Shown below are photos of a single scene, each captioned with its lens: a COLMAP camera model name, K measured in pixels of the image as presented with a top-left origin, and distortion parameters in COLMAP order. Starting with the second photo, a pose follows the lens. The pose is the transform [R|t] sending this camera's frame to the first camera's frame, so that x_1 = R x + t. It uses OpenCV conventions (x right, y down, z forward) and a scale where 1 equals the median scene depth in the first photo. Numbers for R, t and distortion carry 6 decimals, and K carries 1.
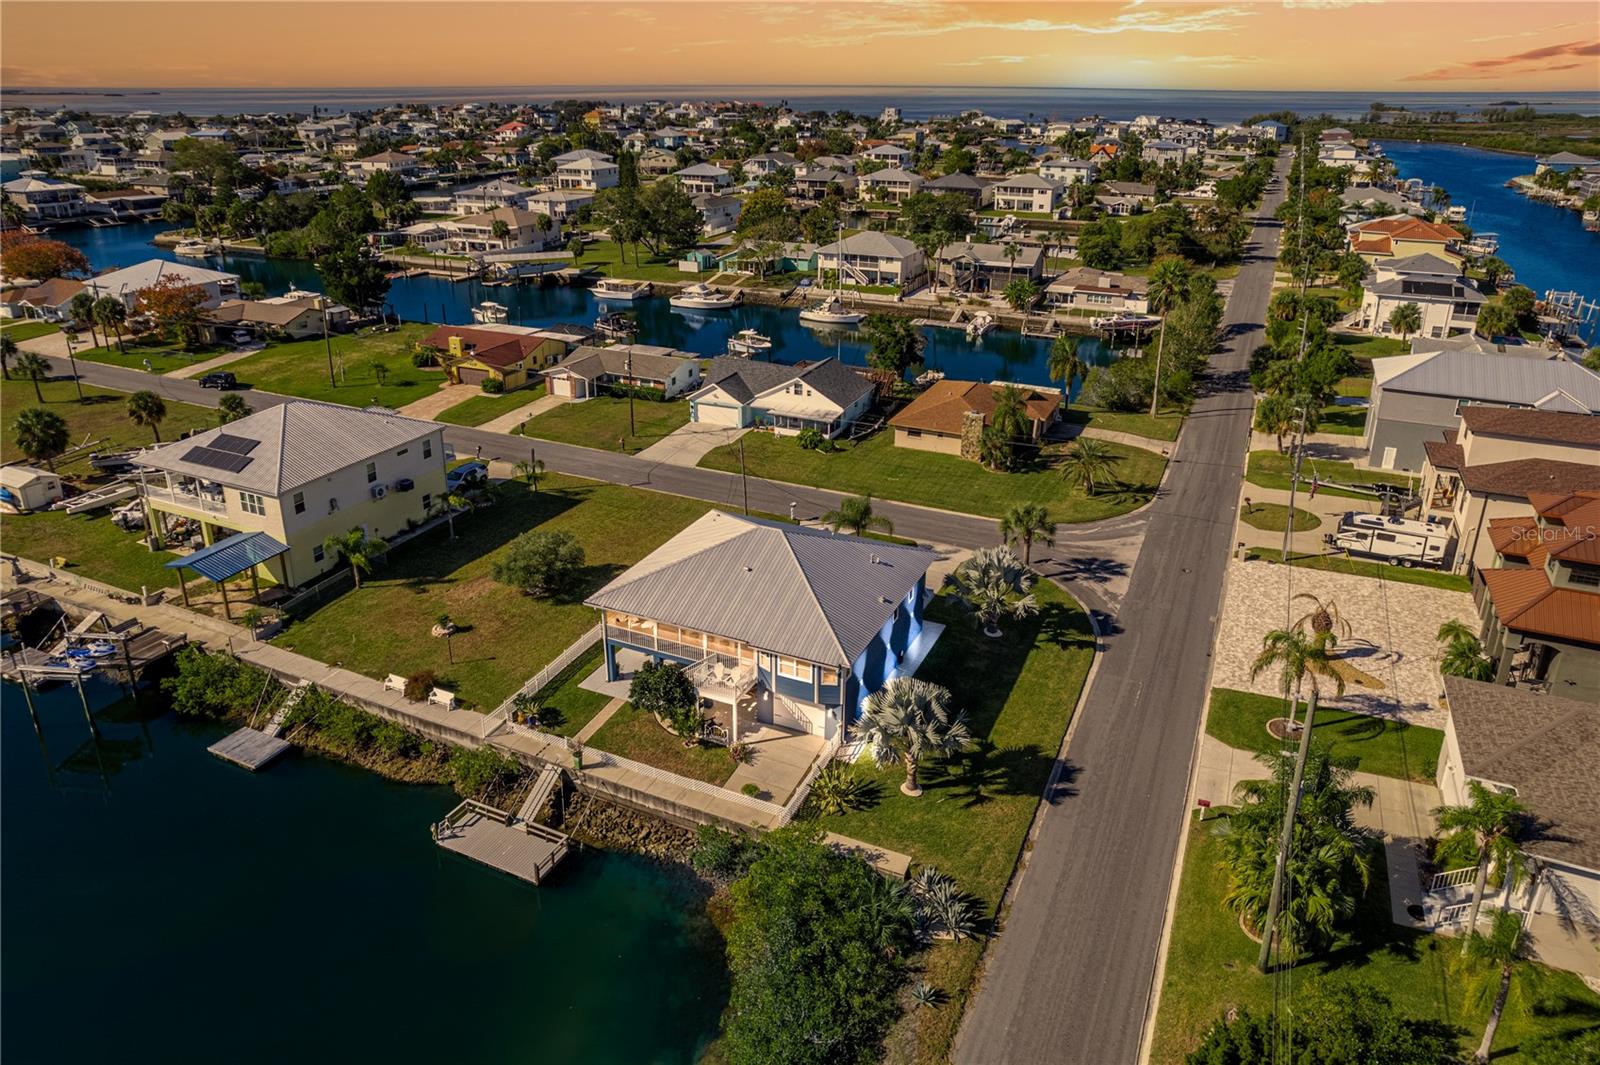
lens RADIAL K [[1032.9, 0, 798.4], [0, 1032.9, 471.0], [0, 0, 1]] dist [-0.072750, 0.067364]
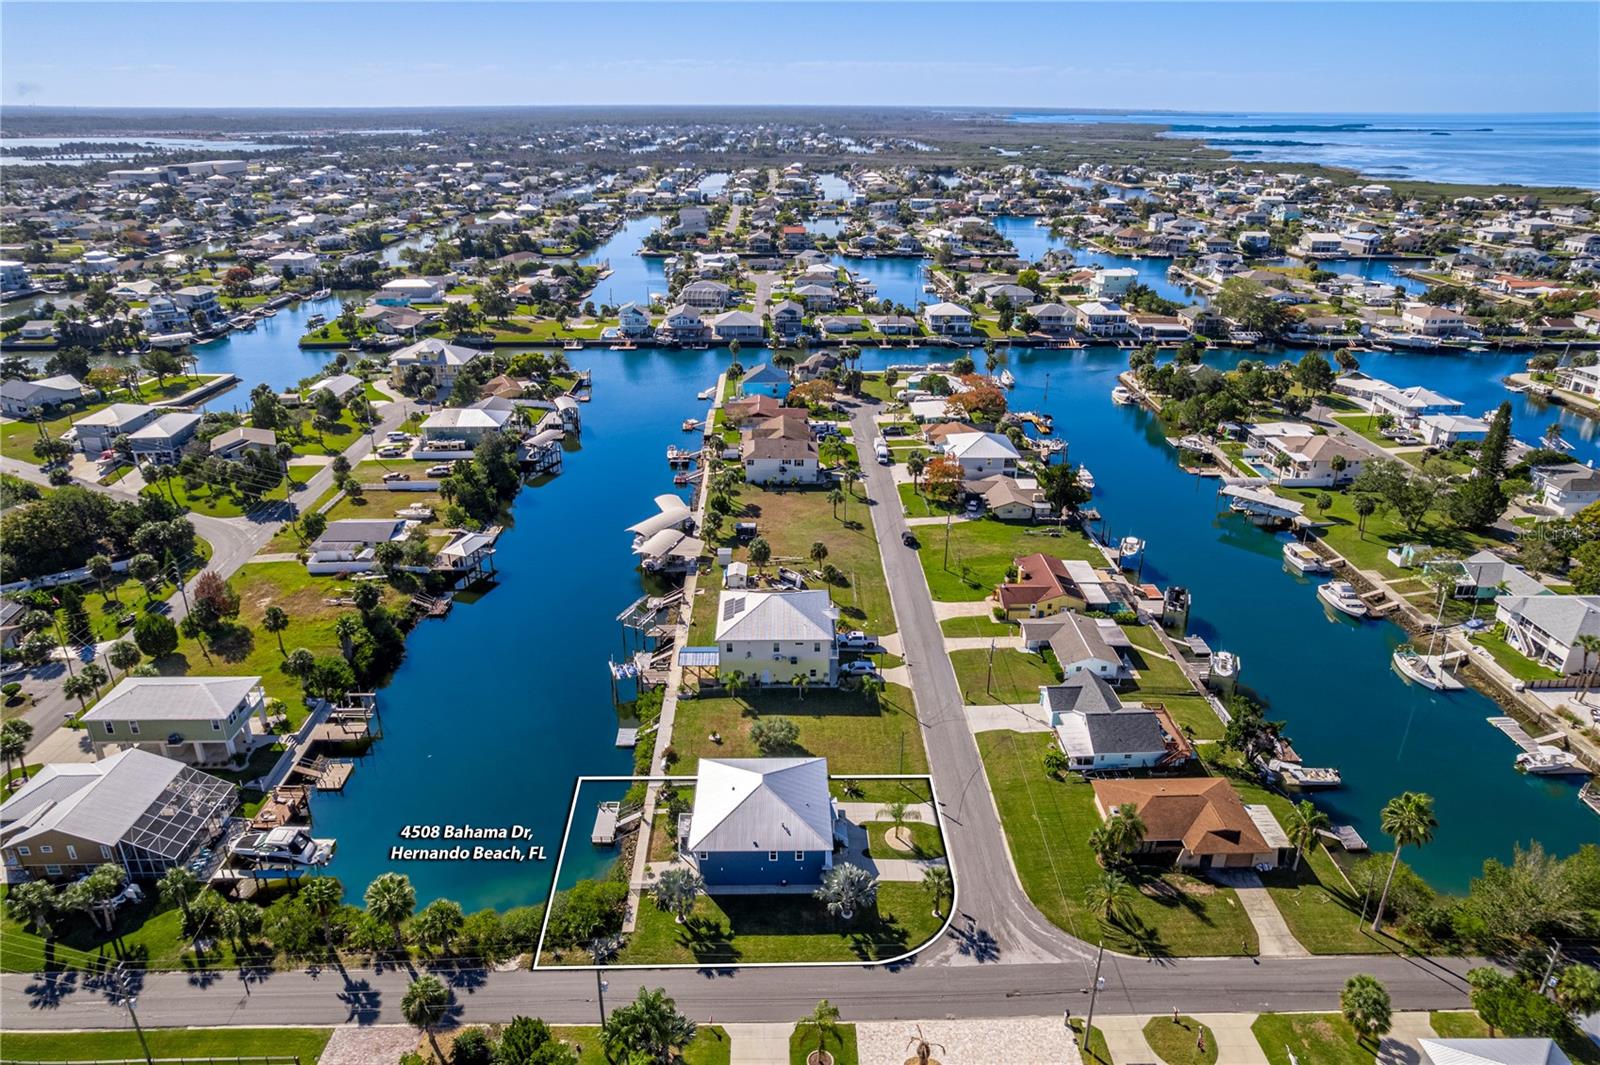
lens RADIAL K [[1028.9, 0, 800.0], [0, 1028.9, 532.5], [0, 0, 1]] dist [-0.069497, 0.062141]
pose [[0.438116, 0.348932, -0.828433, 0.805489], [-0.320414, 0.921673, 0.218754, -0.455073], [0.839874, 0.169602, 0.515603, 0.010394]]
